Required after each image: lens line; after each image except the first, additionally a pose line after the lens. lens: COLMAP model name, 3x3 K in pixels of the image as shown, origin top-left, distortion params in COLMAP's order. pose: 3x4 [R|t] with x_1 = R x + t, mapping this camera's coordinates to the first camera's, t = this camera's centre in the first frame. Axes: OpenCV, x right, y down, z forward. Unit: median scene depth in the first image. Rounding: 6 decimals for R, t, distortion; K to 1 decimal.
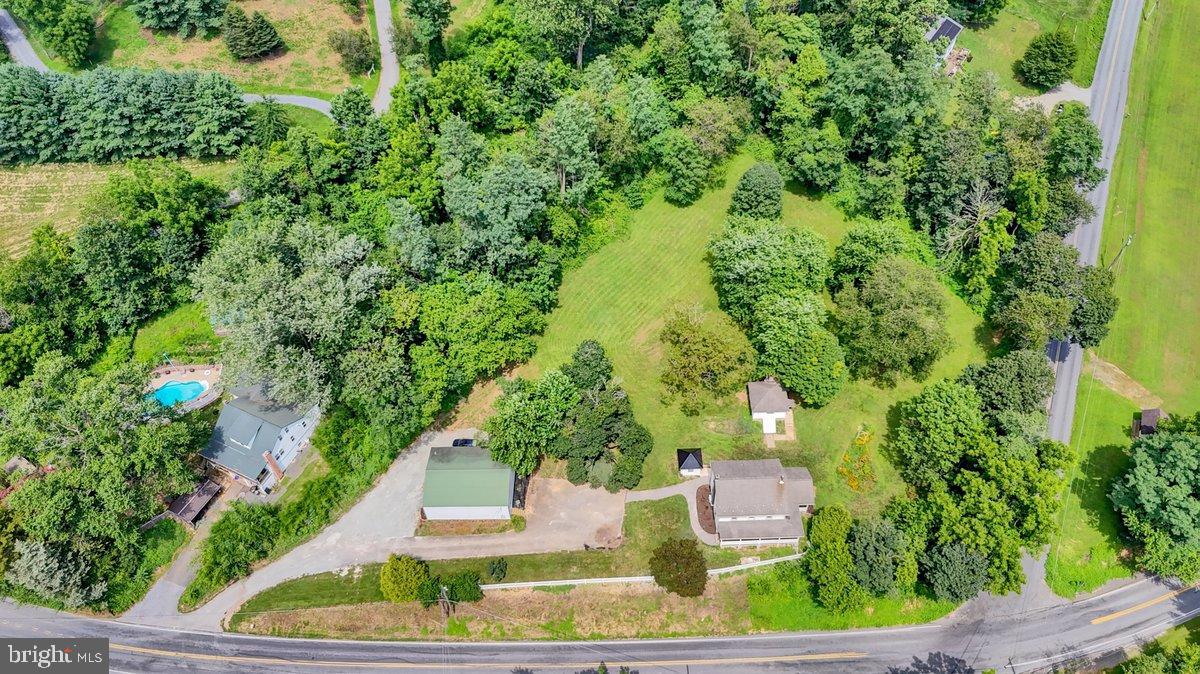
lens RADIAL K [[893.9, 0, 619.7], [0, 893.9, 336.3], [0, 0, 1]] dist [0.024521, -0.004794]
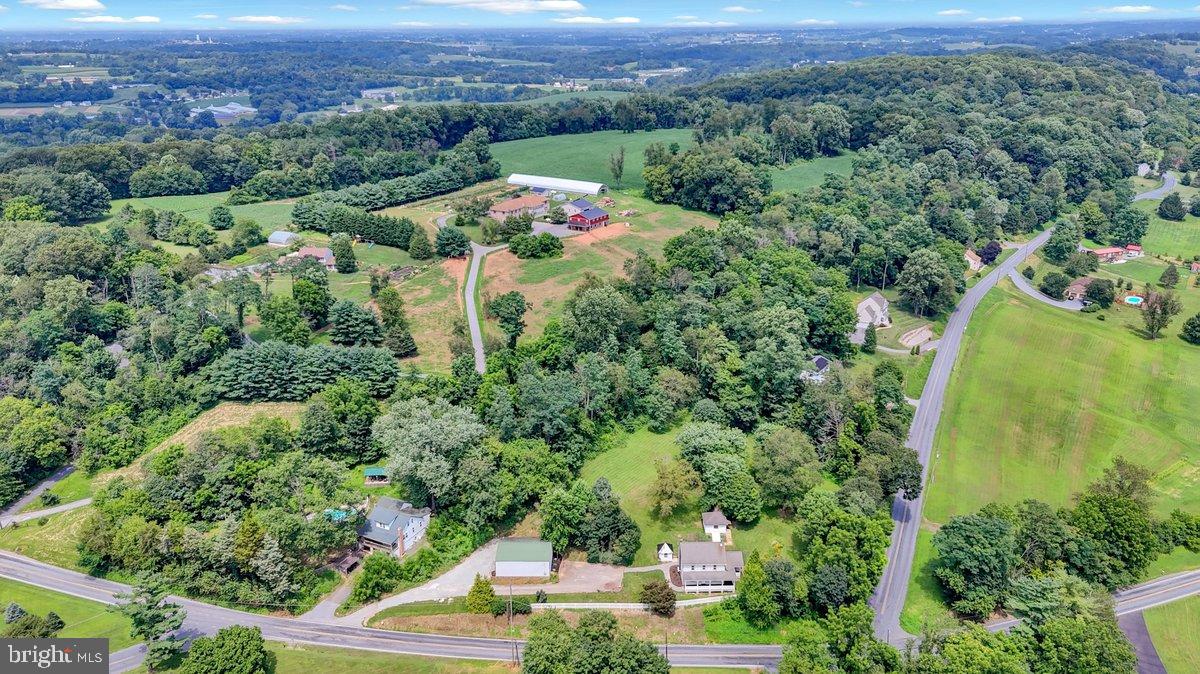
lens RADIAL K [[1009.6, 0, 600.0], [0, 1009.6, 337.0], [0, 0, 1]] dist [0.029019, -0.002078]
pose [[0.999717, 0.023688, -0.002013, -0.040507], [-0.020812, 0.831082, -0.555761, 0.817927], [-0.011492, 0.555646, 0.831340, -0.677234]]
